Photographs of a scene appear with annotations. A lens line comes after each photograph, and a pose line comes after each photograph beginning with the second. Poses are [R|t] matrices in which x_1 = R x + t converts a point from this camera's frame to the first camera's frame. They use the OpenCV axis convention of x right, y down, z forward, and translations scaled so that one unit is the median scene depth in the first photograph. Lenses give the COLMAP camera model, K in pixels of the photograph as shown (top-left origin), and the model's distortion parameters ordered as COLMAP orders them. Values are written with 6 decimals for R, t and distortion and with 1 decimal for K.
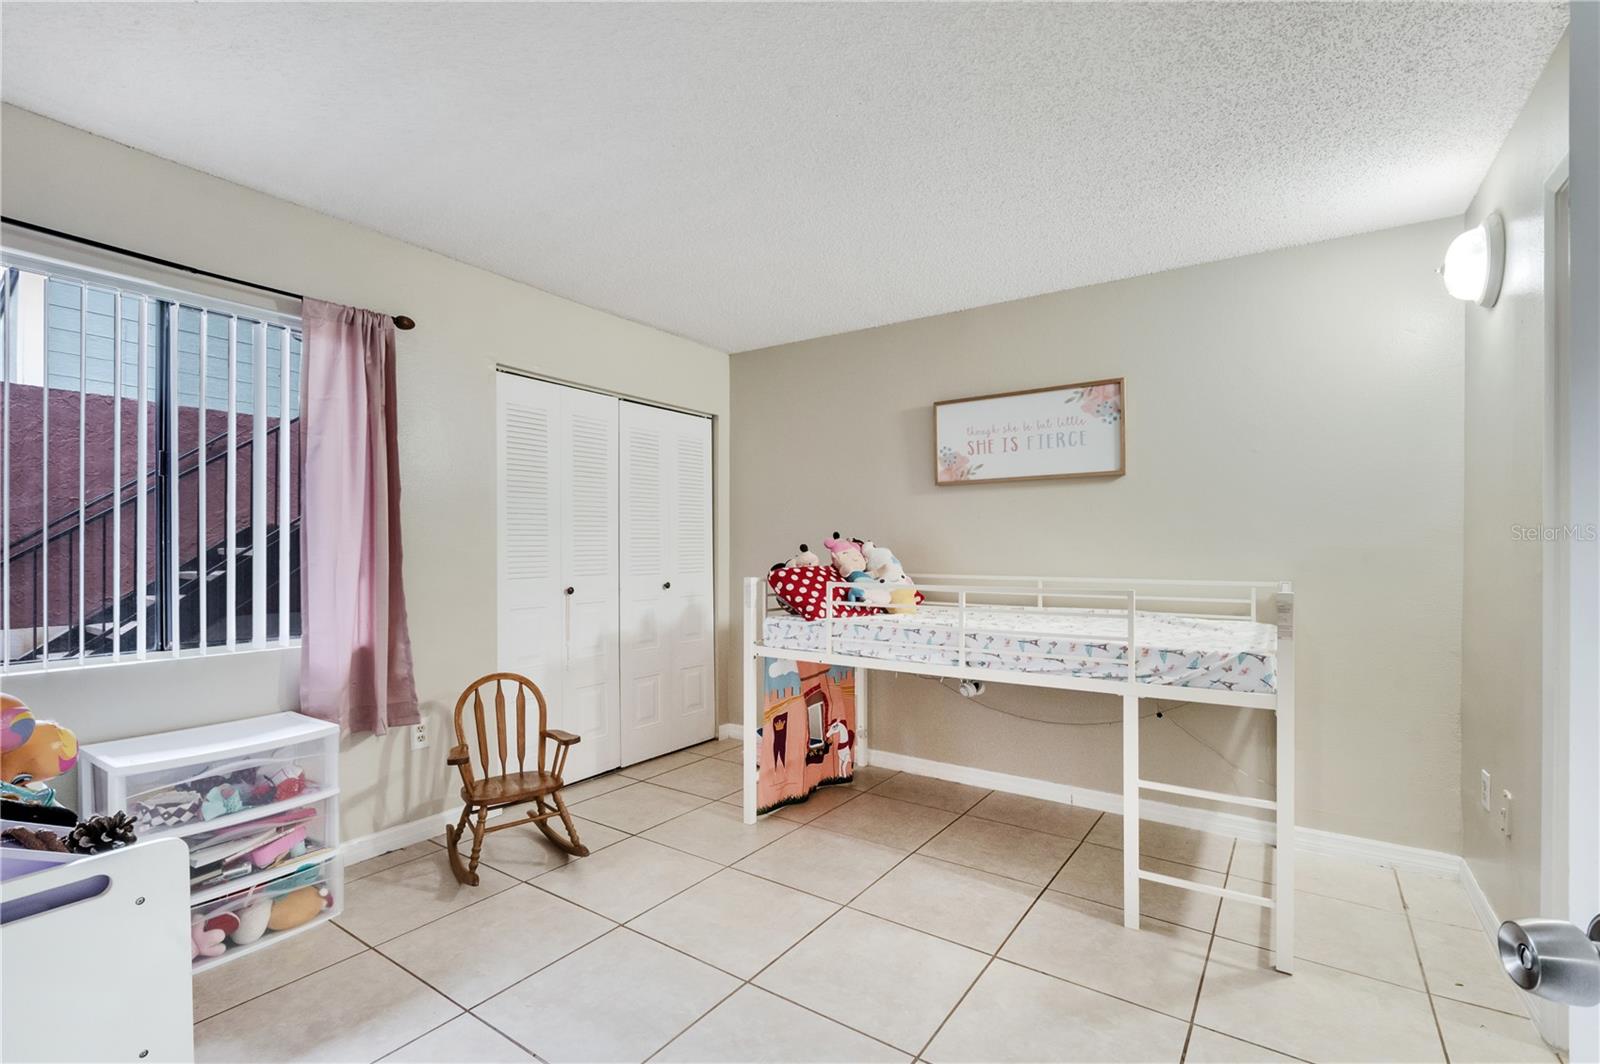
lens RADIAL K [[718.8, 0, 805.8], [0, 718.8, 544.2], [0, 0, 1]] dist [-0.001238, -0.000289]
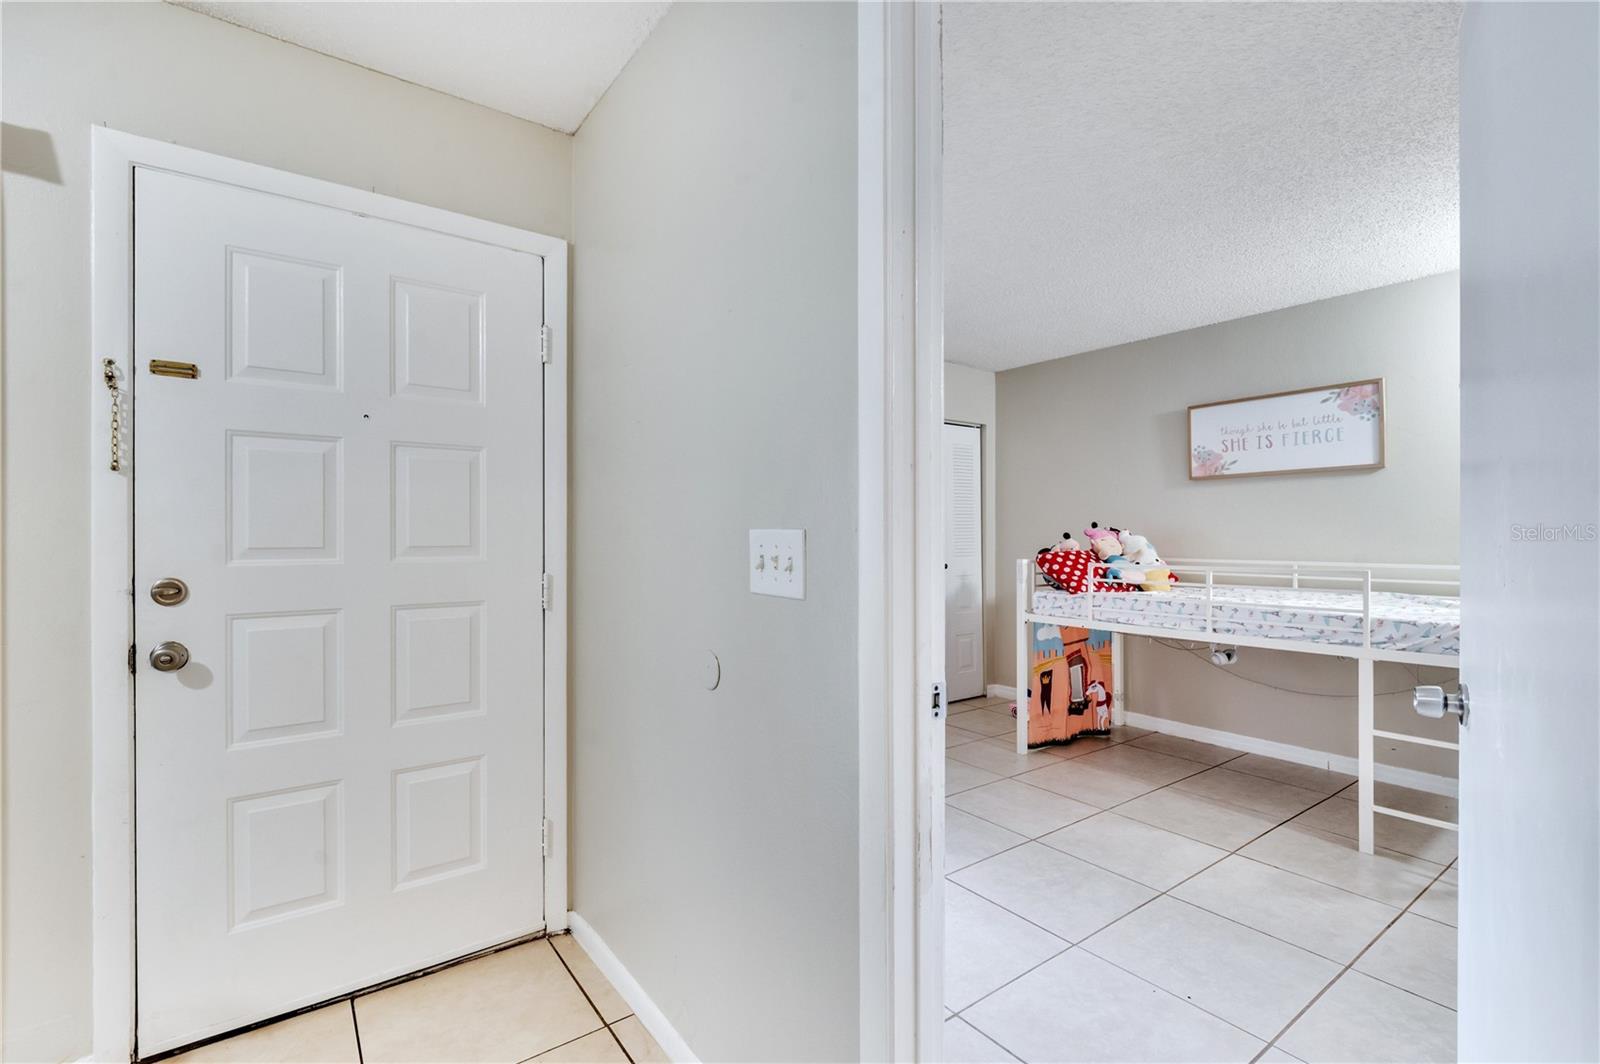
lens RADIAL K [[708.6, 0, 800.0], [0, 708.6, 535.3], [0, 0, 1]] dist [0.002287, -0.005545]
pose [[0.942596, -0.001762, -0.333932, -0.028866], [0.003039, 0.999990, 0.003302, -0.000736], [0.333922, -0.004127, 0.942592, -0.298219]]
